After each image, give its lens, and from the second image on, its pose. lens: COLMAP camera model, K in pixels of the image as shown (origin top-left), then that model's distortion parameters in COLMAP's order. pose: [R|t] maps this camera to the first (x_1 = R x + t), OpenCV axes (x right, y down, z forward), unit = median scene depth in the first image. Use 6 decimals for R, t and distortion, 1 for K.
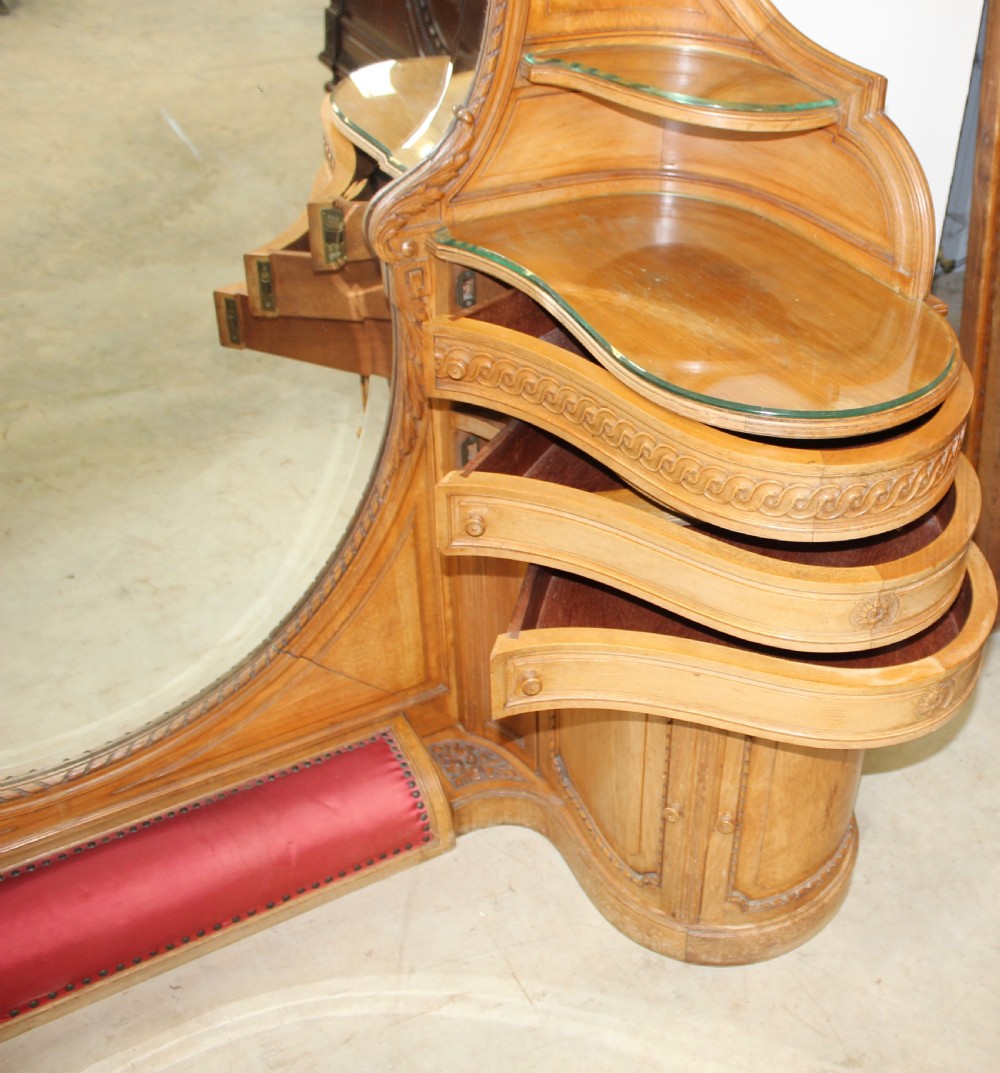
lens RADIAL K [[1338.3, 0, 813.1], [0, 1338.3, 544.9], [0, 0, 1]] dist [-0.176347, 0.158071]
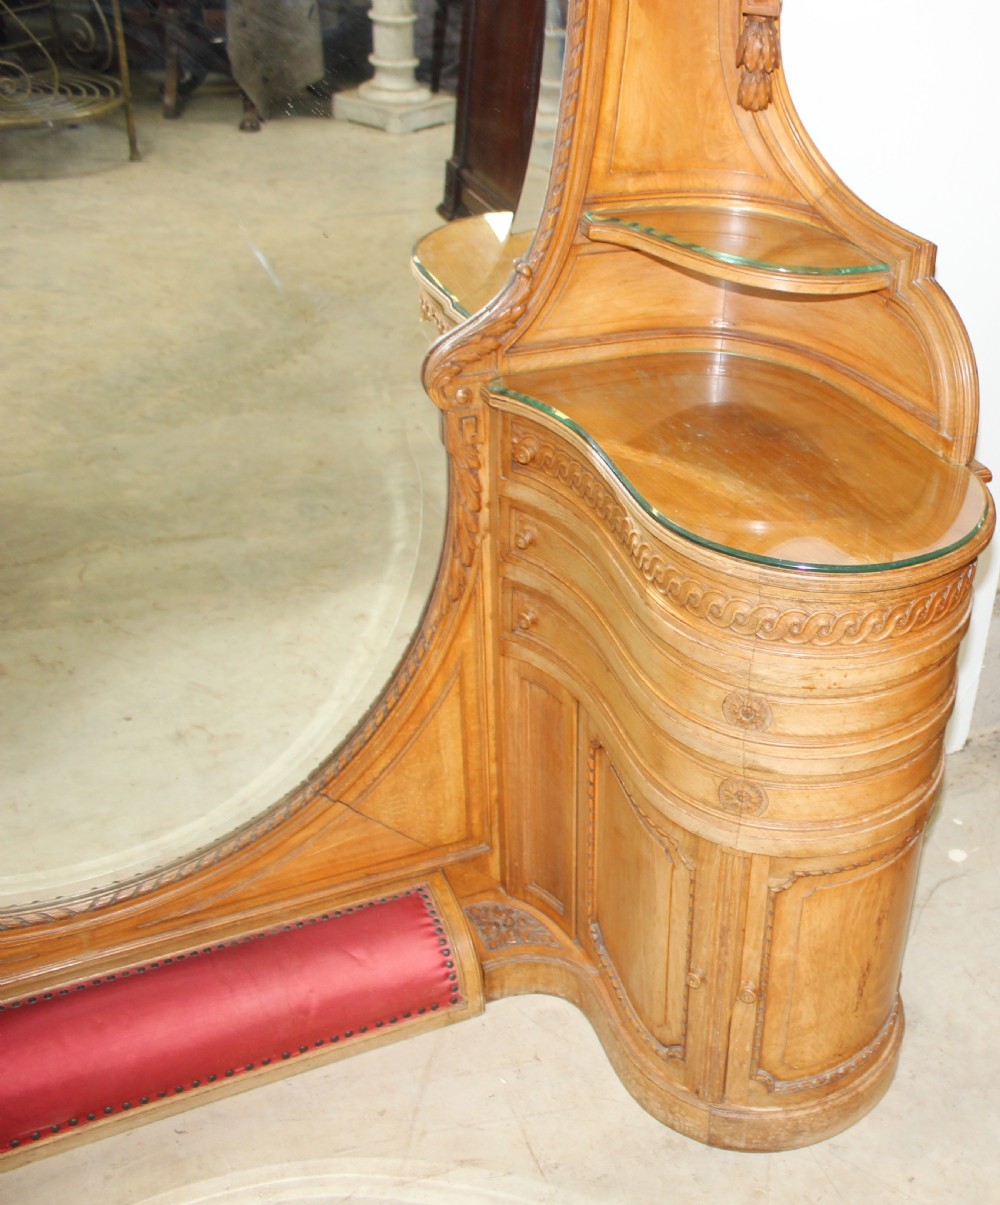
lens RADIAL K [[1501.9, 0, 907.3], [0, 1501.9, 607.2], [0, 0, 1]] dist [-0.170377, 0.151241]
pose [[0.997535, 0.040515, -0.057295, 0.091927], [-0.046308, 0.993531, -0.103691, 0.034070], [0.052723, 0.106089, 0.992958, -0.089950]]
